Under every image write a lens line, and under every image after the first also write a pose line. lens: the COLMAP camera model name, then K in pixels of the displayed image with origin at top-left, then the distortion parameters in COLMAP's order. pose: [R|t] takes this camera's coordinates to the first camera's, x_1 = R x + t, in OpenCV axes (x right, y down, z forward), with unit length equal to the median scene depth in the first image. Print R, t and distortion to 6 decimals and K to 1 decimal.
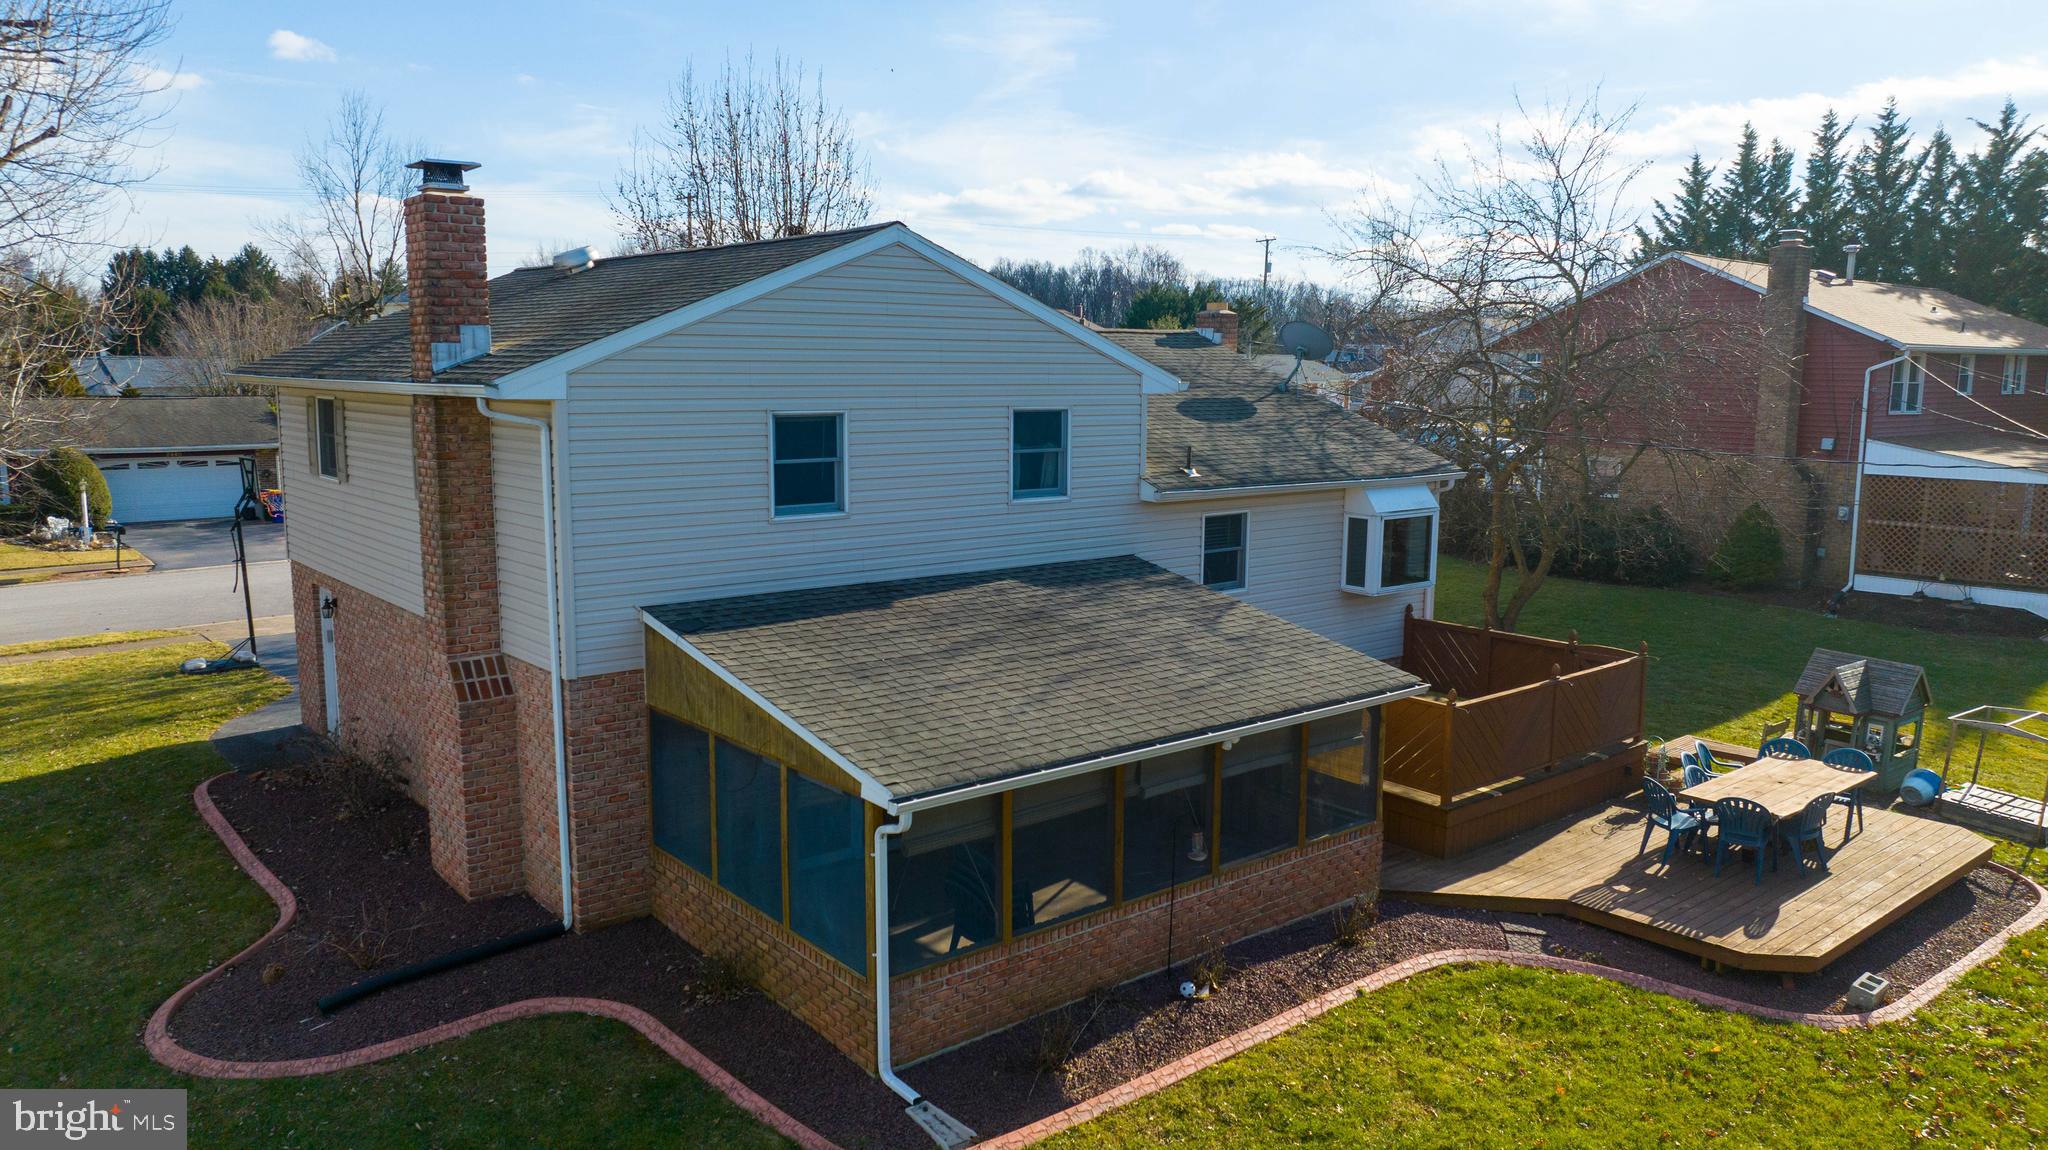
lens RADIAL K [[1441.4, 0, 1032.7], [0, 1441.4, 578.6], [0, 0, 1]] dist [-0.029846, 0.019870]
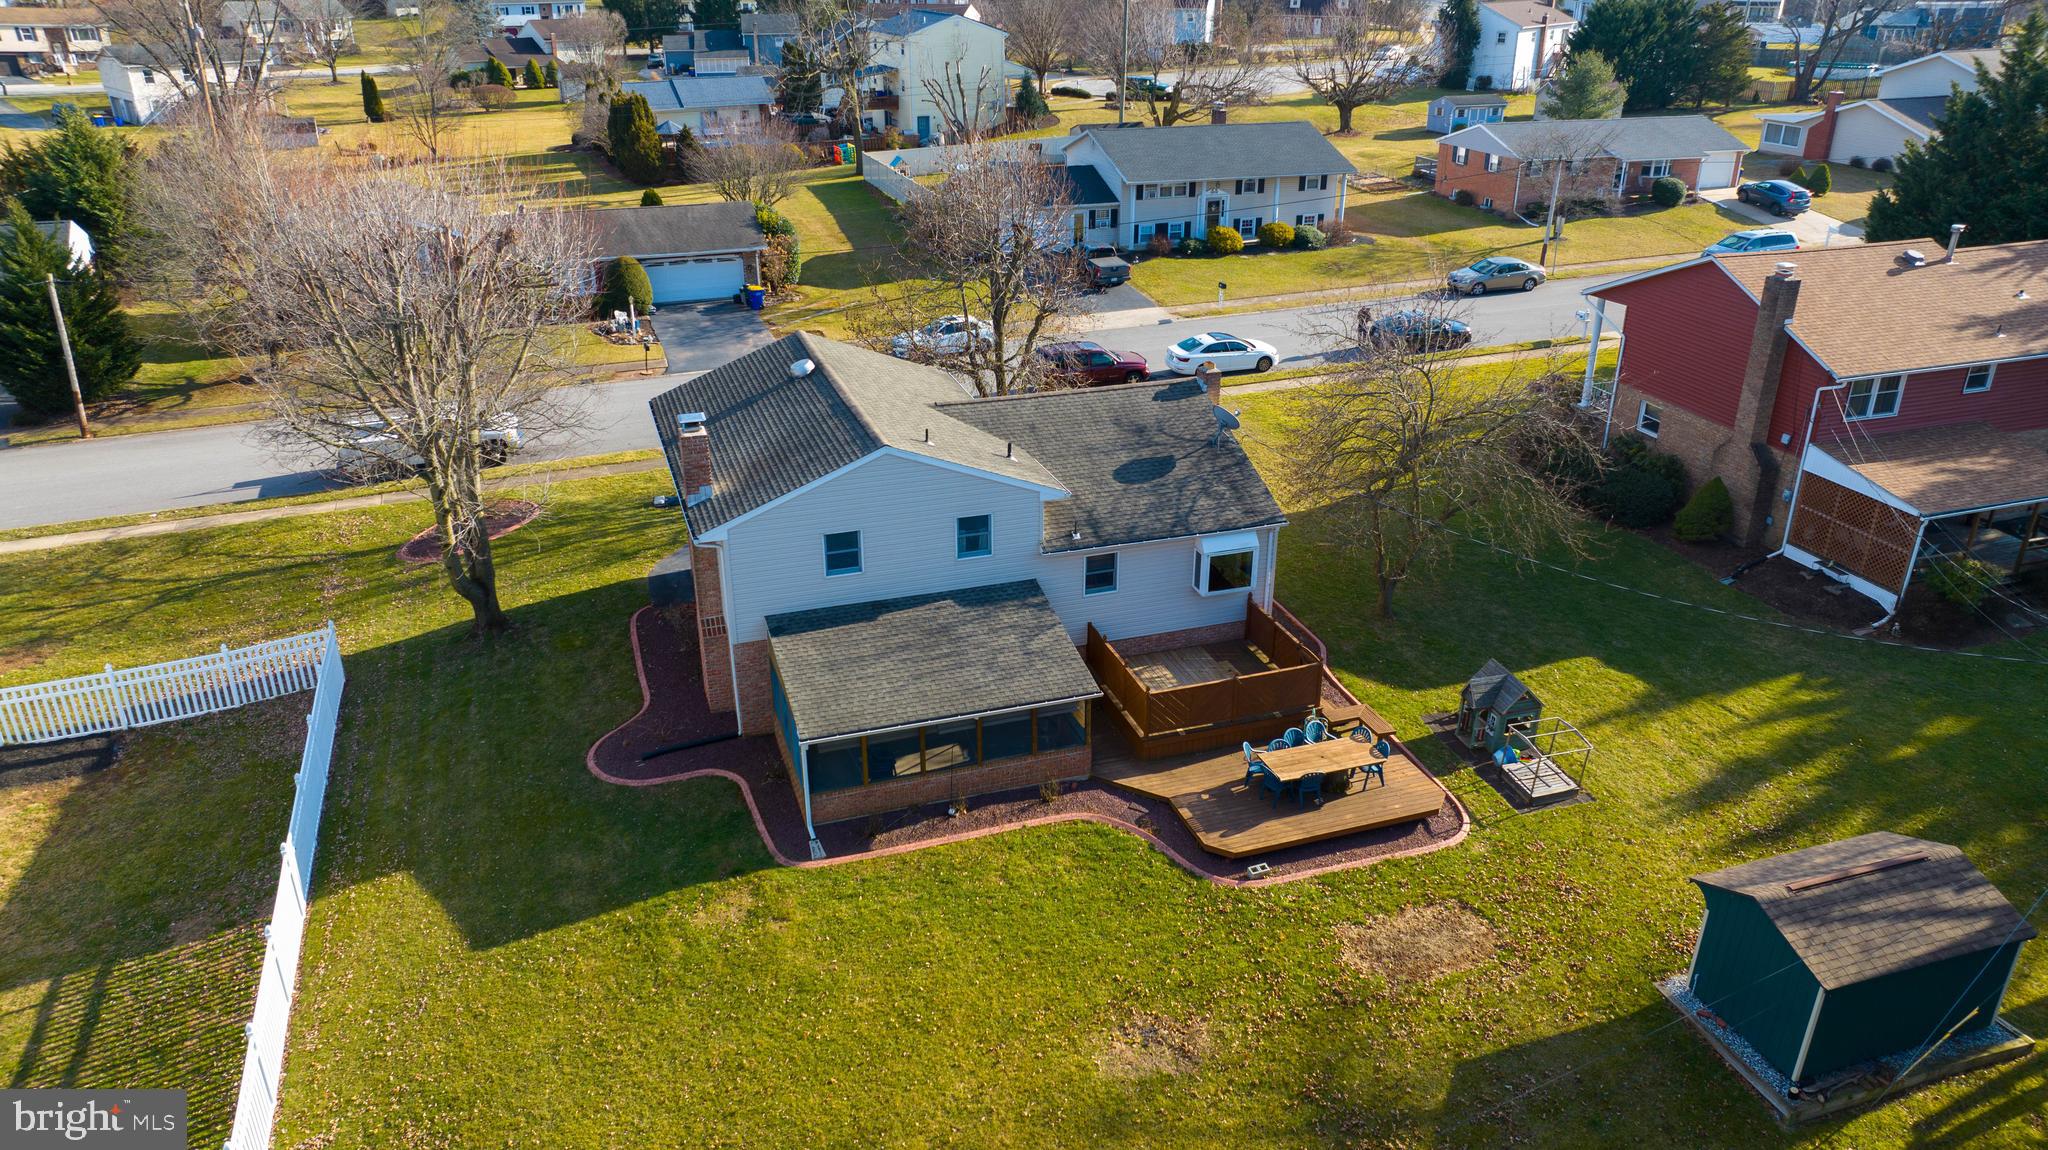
lens RADIAL K [[1441.4, 0, 1036.2], [0, 1441.4, 577.5], [0, 0, 1]] dist [-0.029846, 0.019870]
pose [[0.932609, 0.144531, -0.330682, 0.856672], [-0.049440, 0.958831, 0.279641, -0.674914], [0.357485, -0.244447, 0.901360, -0.900265]]
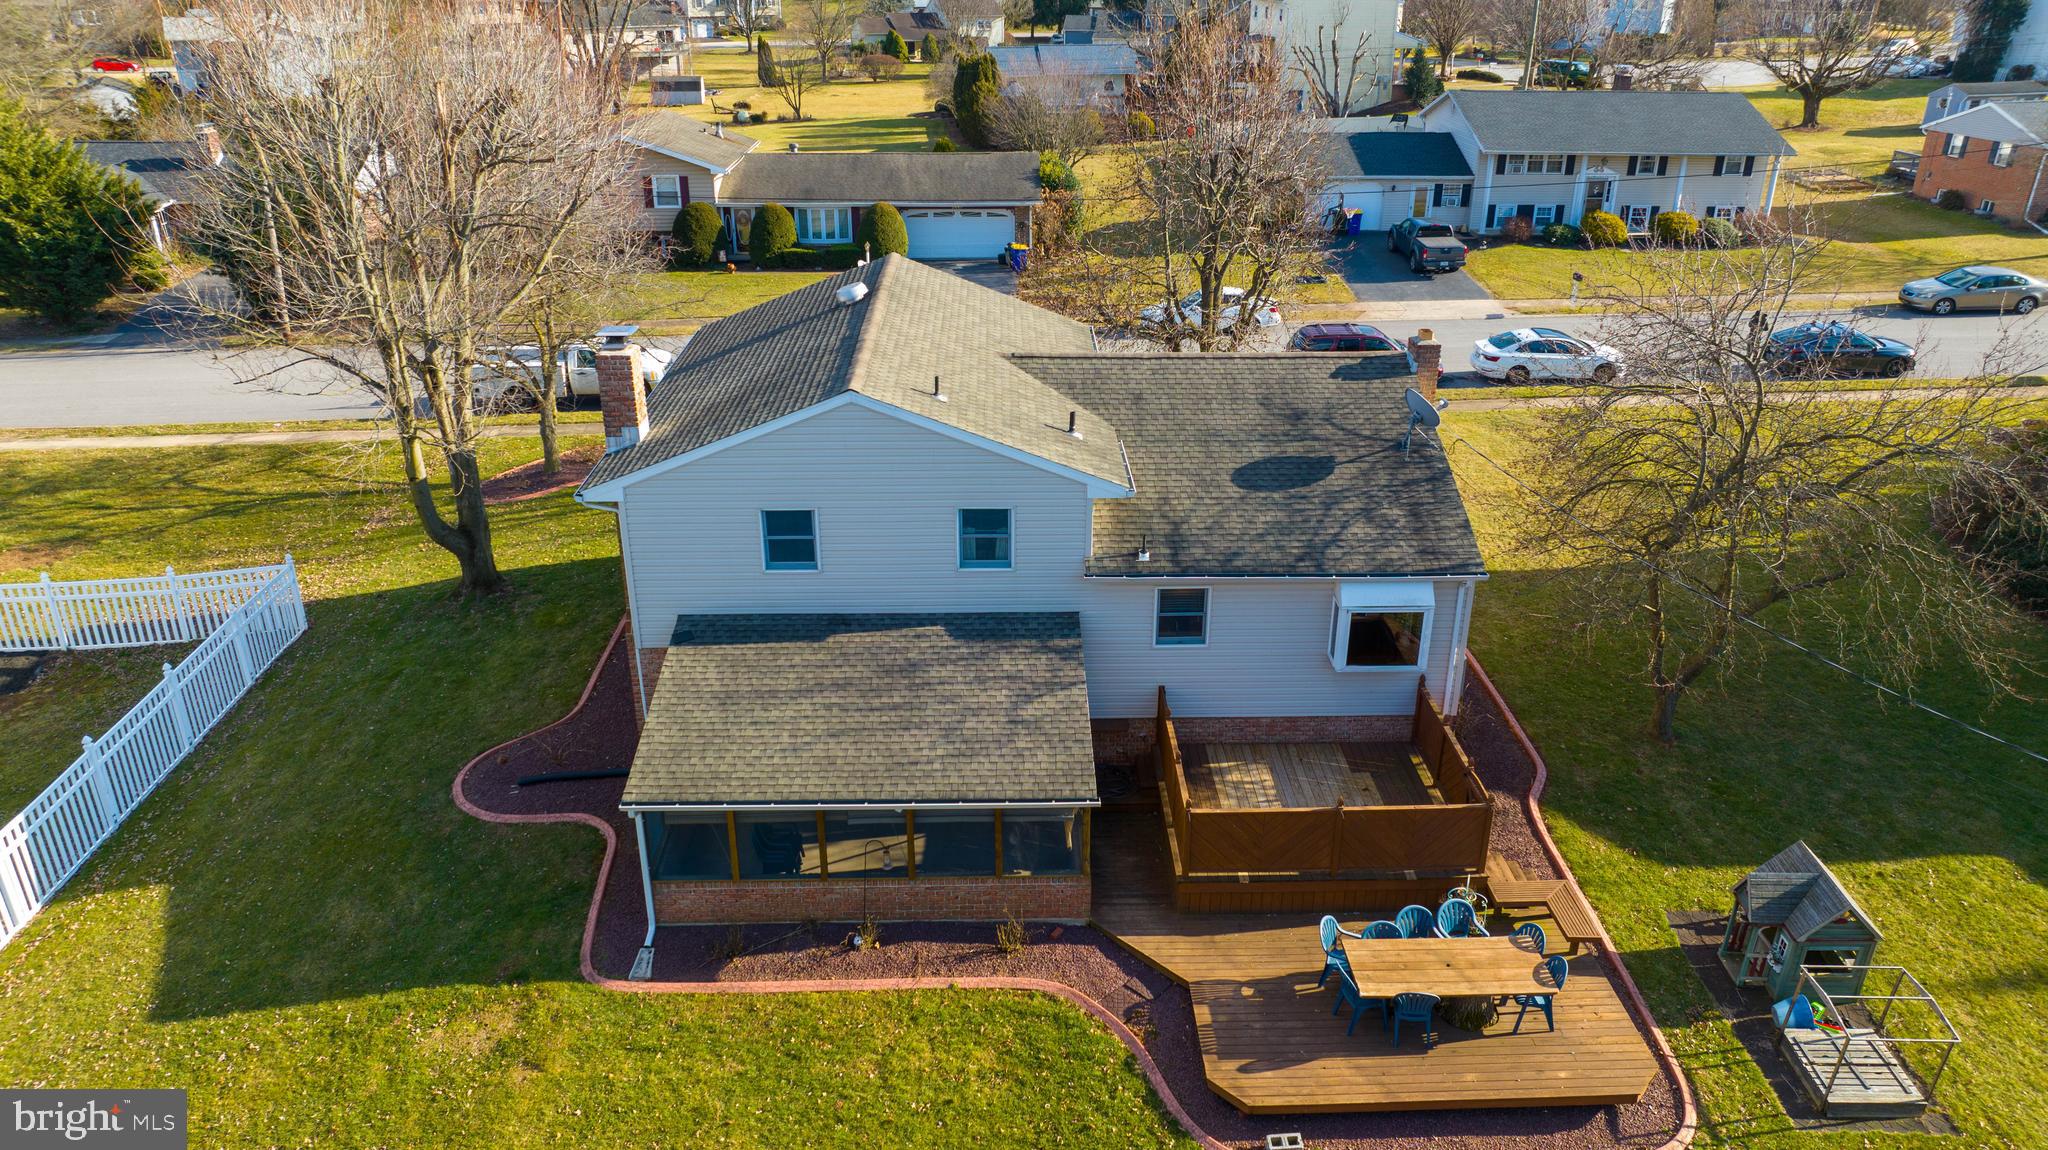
lens RADIAL K [[1441.4, 0, 1033.5], [0, 1441.4, 578.3], [0, 0, 1]] dist [-0.029846, 0.019870]
pose [[0.781584, 0.247436, -0.572627, 0.944721], [-0.089037, 0.952818, 0.290192, -0.511330], [0.617413, -0.175824, 0.766738, -0.037464]]
